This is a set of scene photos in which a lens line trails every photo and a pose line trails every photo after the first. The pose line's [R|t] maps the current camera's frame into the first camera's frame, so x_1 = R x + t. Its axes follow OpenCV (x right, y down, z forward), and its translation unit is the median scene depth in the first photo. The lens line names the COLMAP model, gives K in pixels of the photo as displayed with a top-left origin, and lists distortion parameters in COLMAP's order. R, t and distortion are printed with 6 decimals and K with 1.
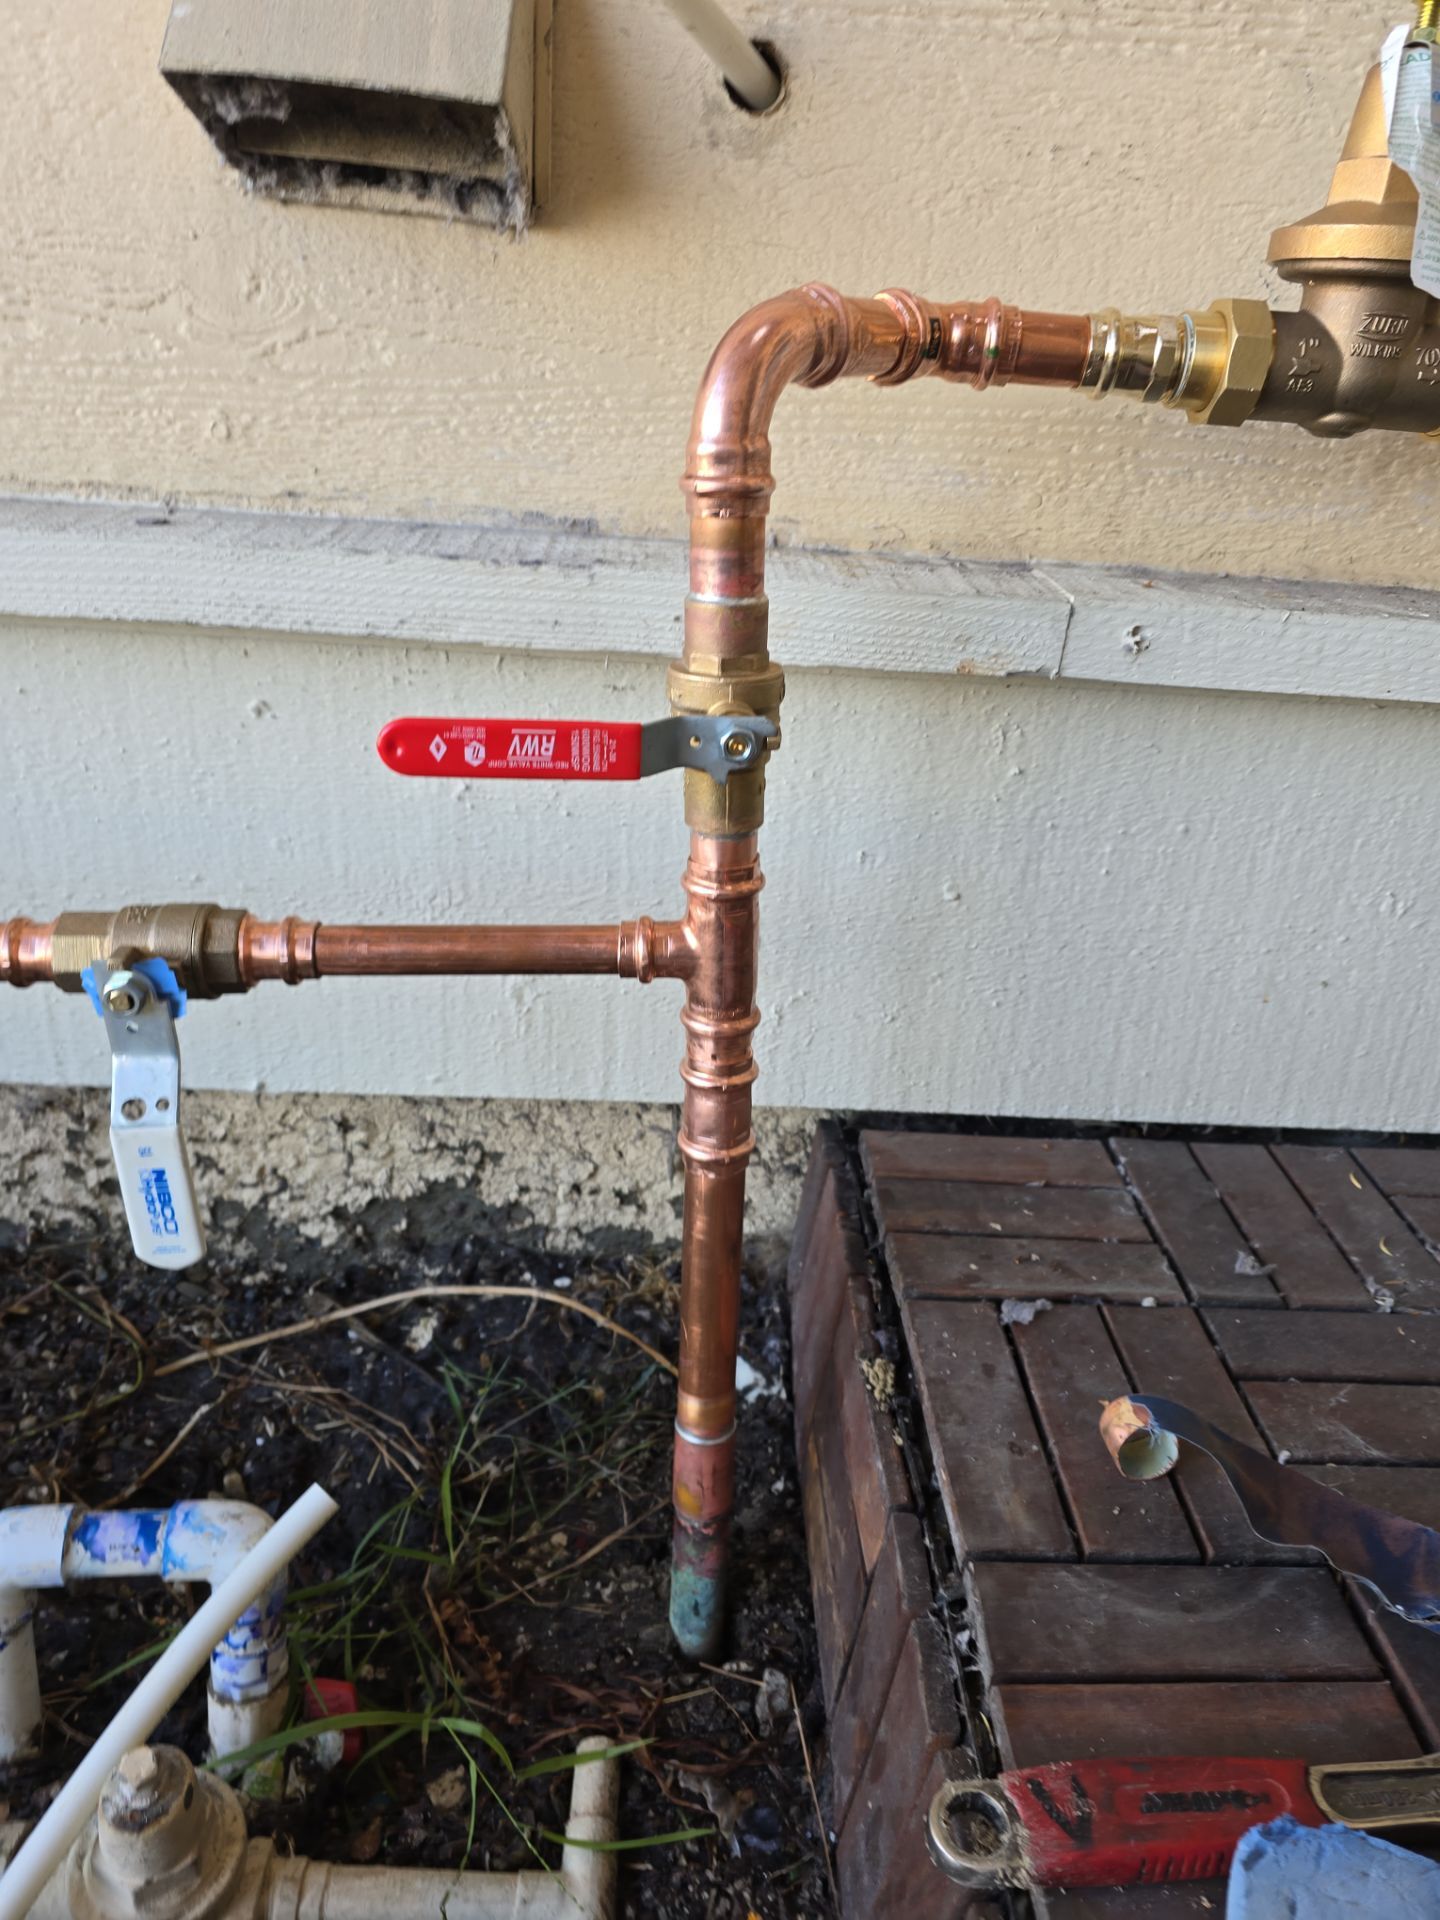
lens RADIAL K [[1314.5, 0, 740.4], [0, 1314.5, 963.9], [0, 0, 1]] dist [0.024569, -0.026174]
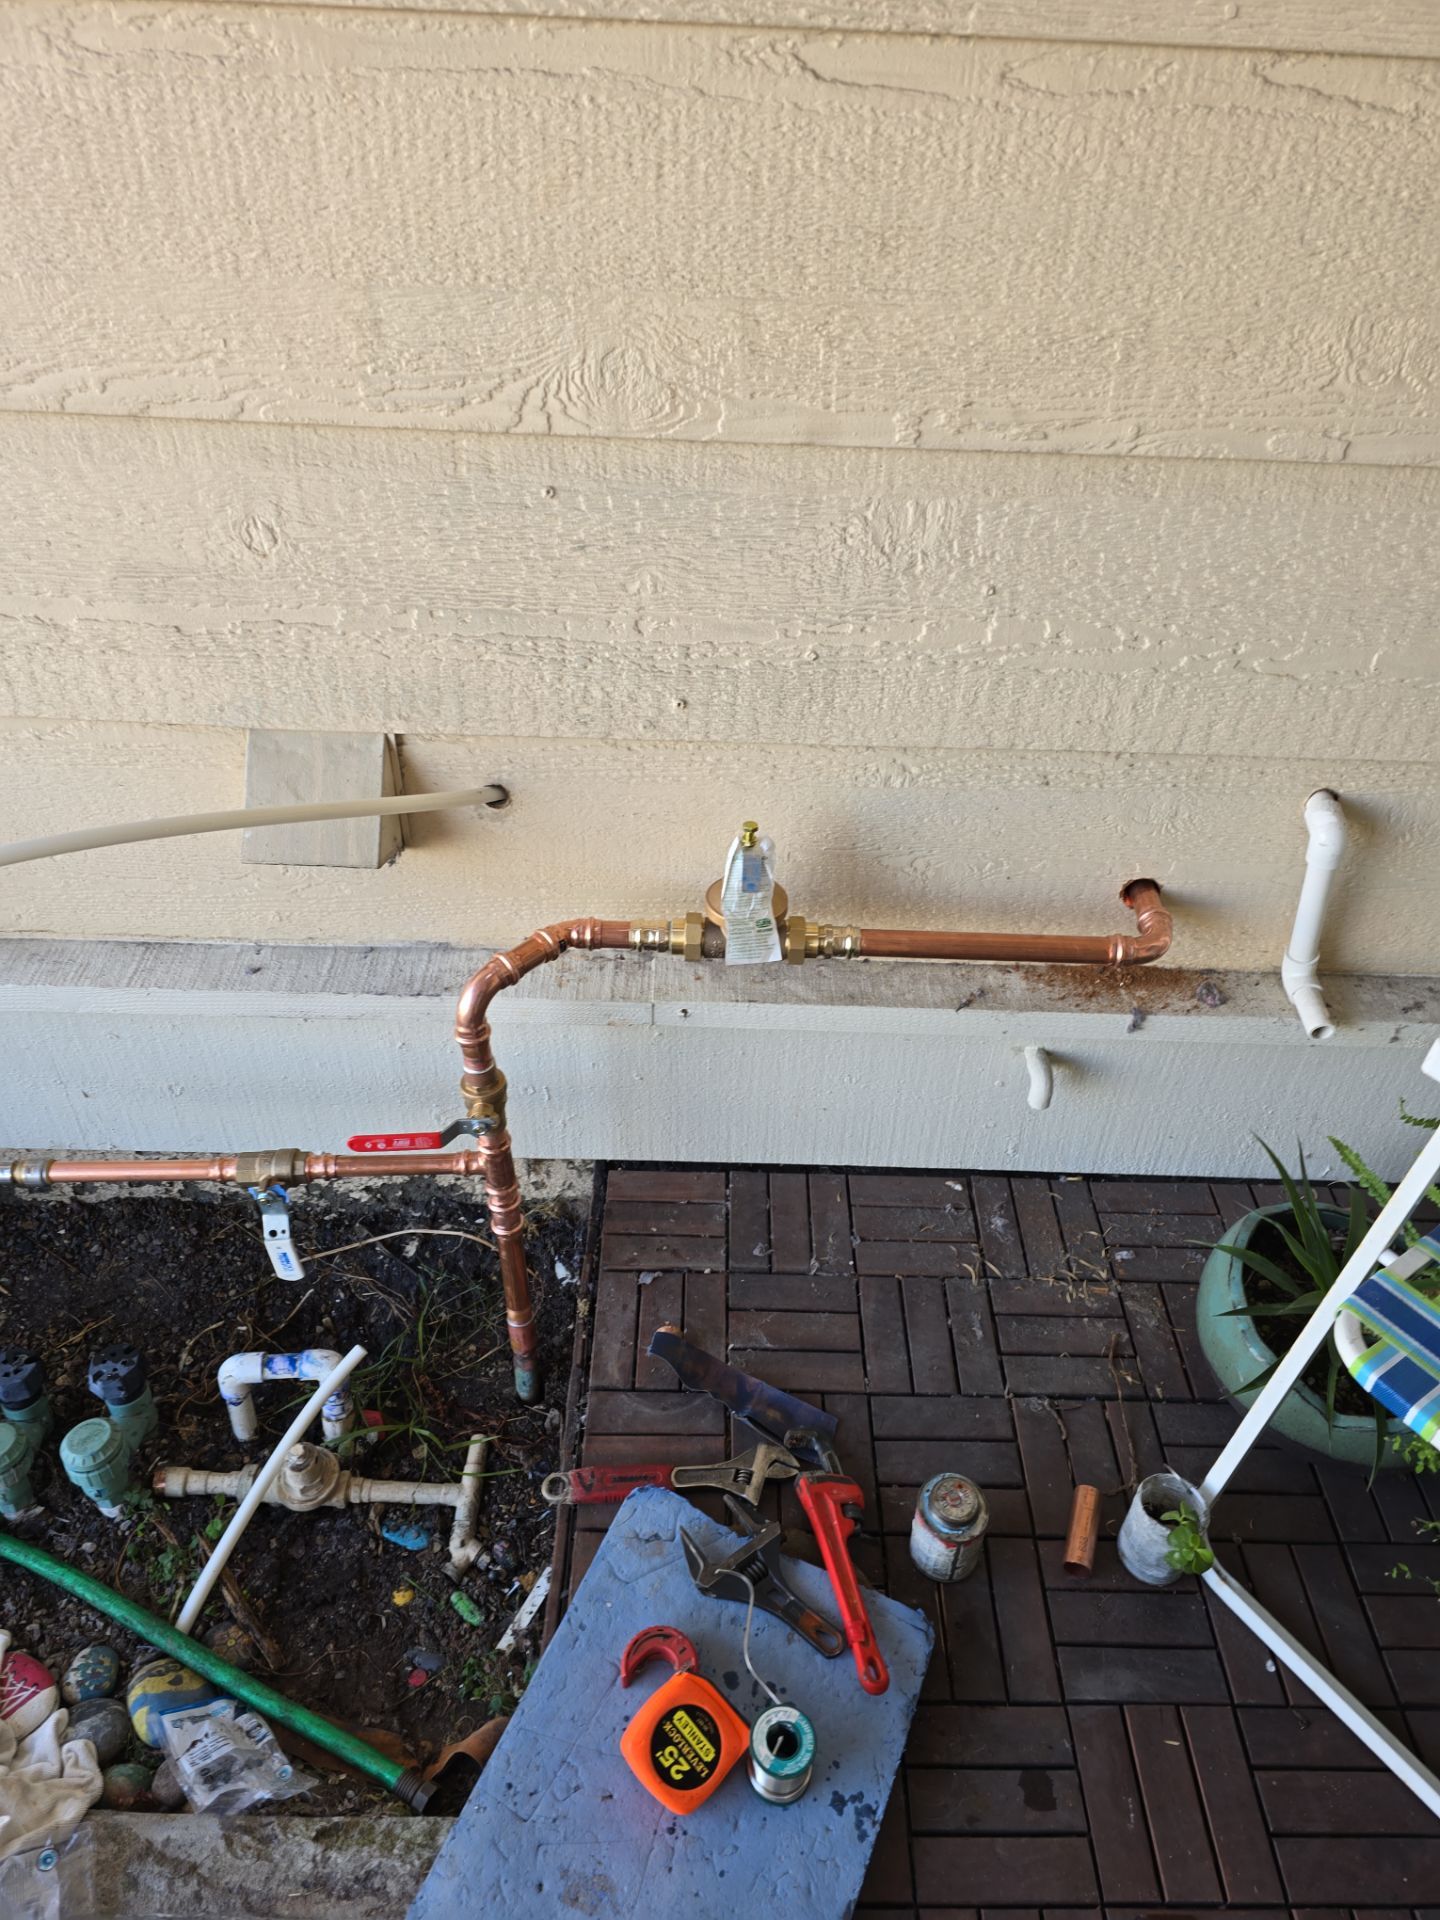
lens RADIAL K [[1283.3, 0, 737.2], [0, 1283.3, 961.3], [0, 0, 1]] dist [0.049034, -0.048320]
pose [[0.998465, 0.001213, -0.055369, 0.486508], [0.012628, 0.968435, 0.248945, -0.832880], [0.053923, -0.249262, 0.966934, -1.047223]]
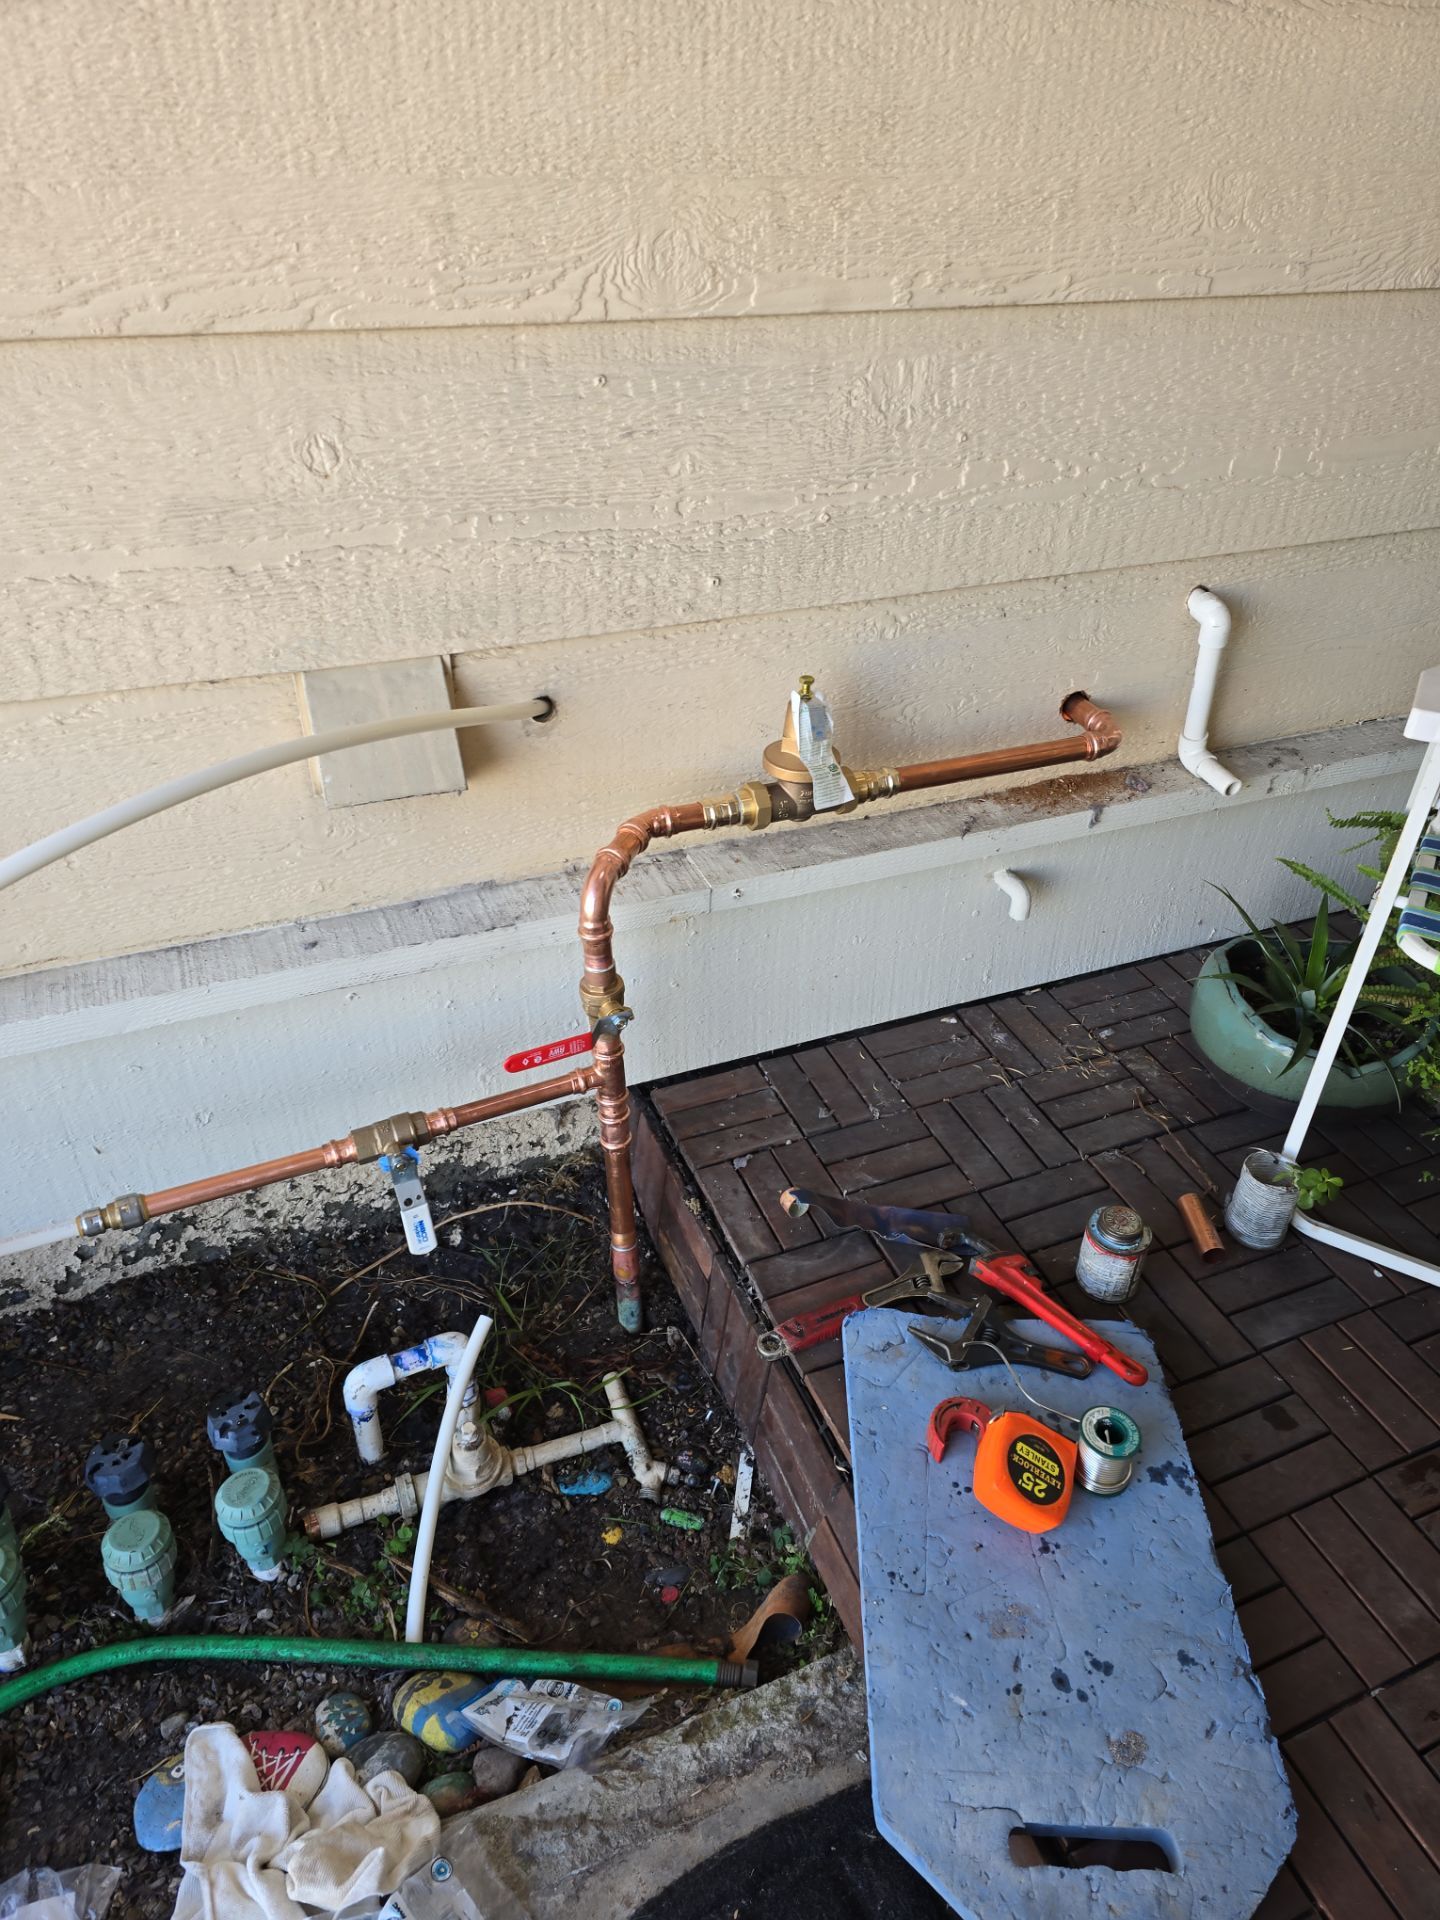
lens RADIAL K [[1283.3, 0, 732.6], [0, 1283.3, 962.8], [0, 0, 1]] dist [0.049034, -0.048320]
pose [[0.935888, -0.236257, 0.261334, -0.327569], [0.178343, 0.957451, 0.226895, -0.616659], [-0.303820, -0.165742, 0.938202, -1.134953]]
